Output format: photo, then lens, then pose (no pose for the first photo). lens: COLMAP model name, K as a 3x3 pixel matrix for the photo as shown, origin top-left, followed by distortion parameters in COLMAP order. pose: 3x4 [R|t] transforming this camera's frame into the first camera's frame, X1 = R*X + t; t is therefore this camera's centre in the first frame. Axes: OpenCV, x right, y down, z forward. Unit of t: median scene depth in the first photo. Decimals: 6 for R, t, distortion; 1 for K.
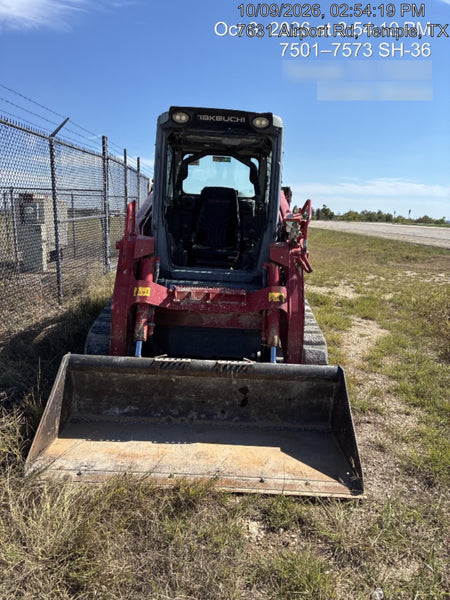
lens RADIAL K [[451.8, 0, 225.4], [0, 451.8, 298.1], [0, 0, 1]] dist [0.010518, -0.001181]
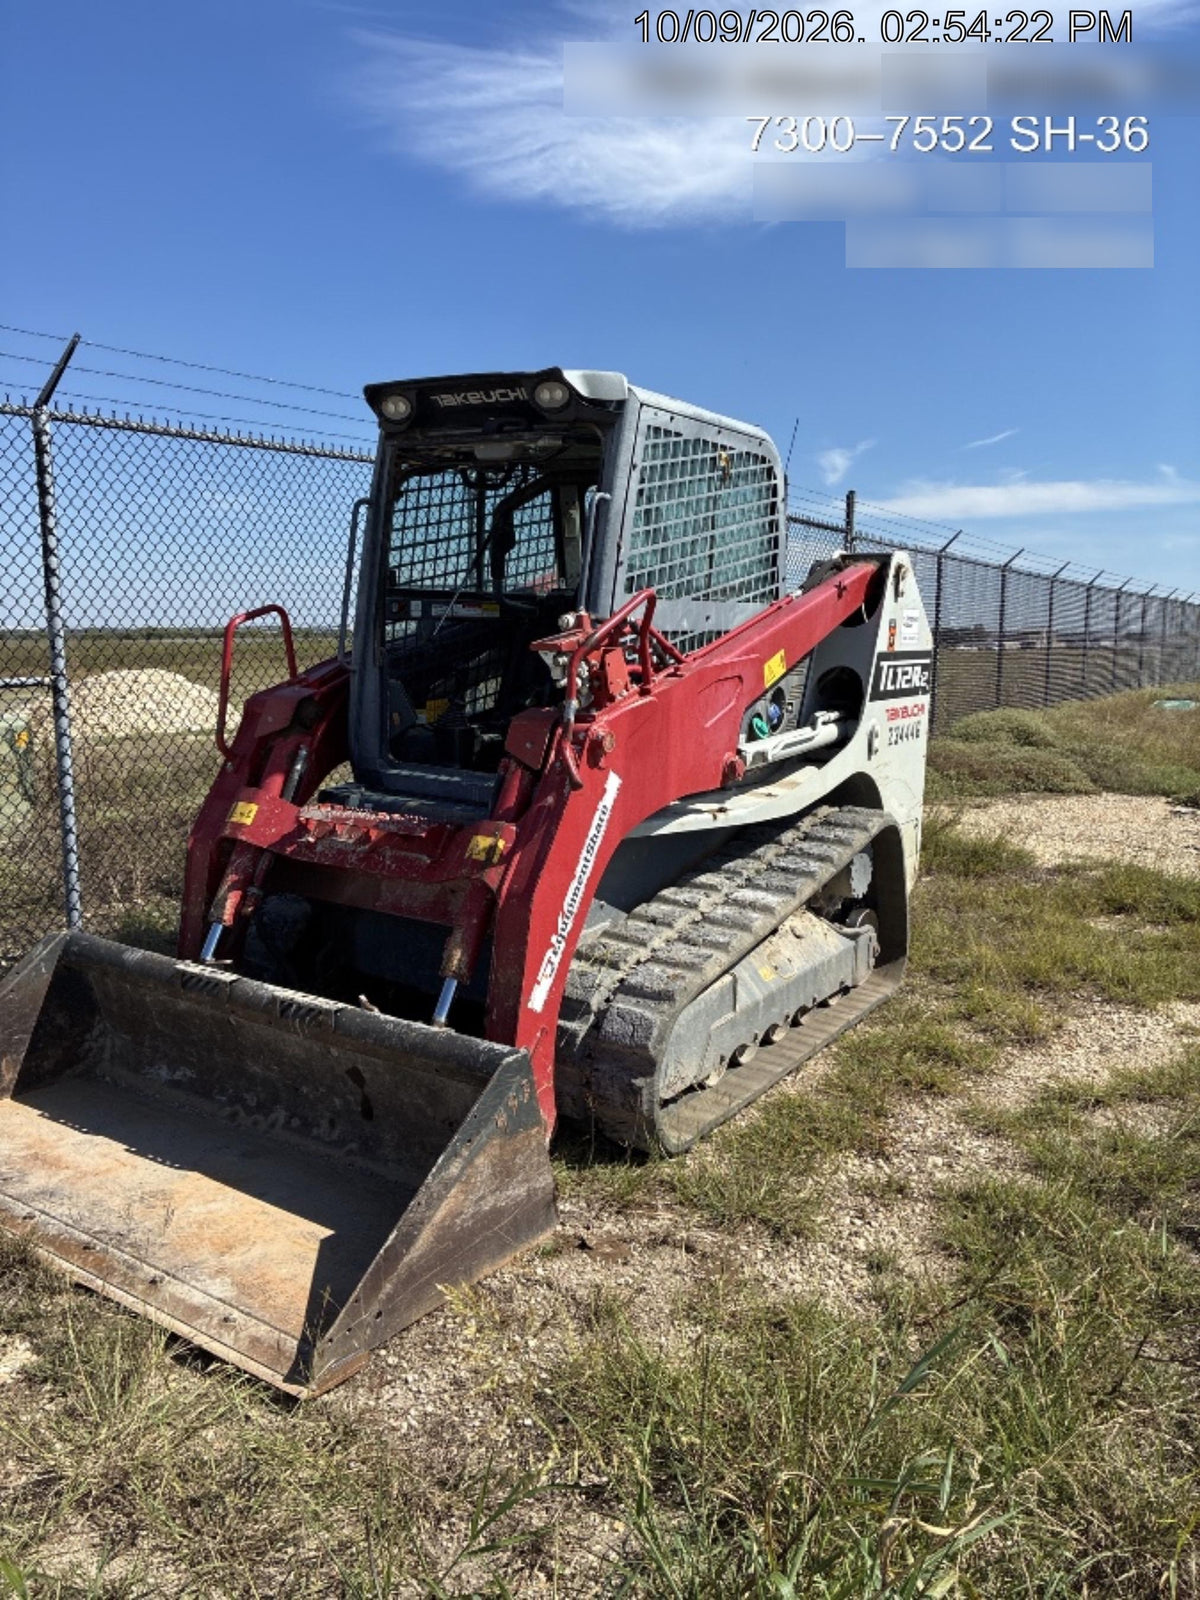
lens RADIAL K [[1204.8, 0, 601.1], [0, 1204.8, 795.0], [0, 0, 1]] dist [0.010518, -0.001181]
pose [[0.841847, 0.053853, -0.537022, 0.738004], [-0.084882, 0.995838, -0.033199, -0.021928], [0.532999, 0.073532, 0.842915, 0.200991]]
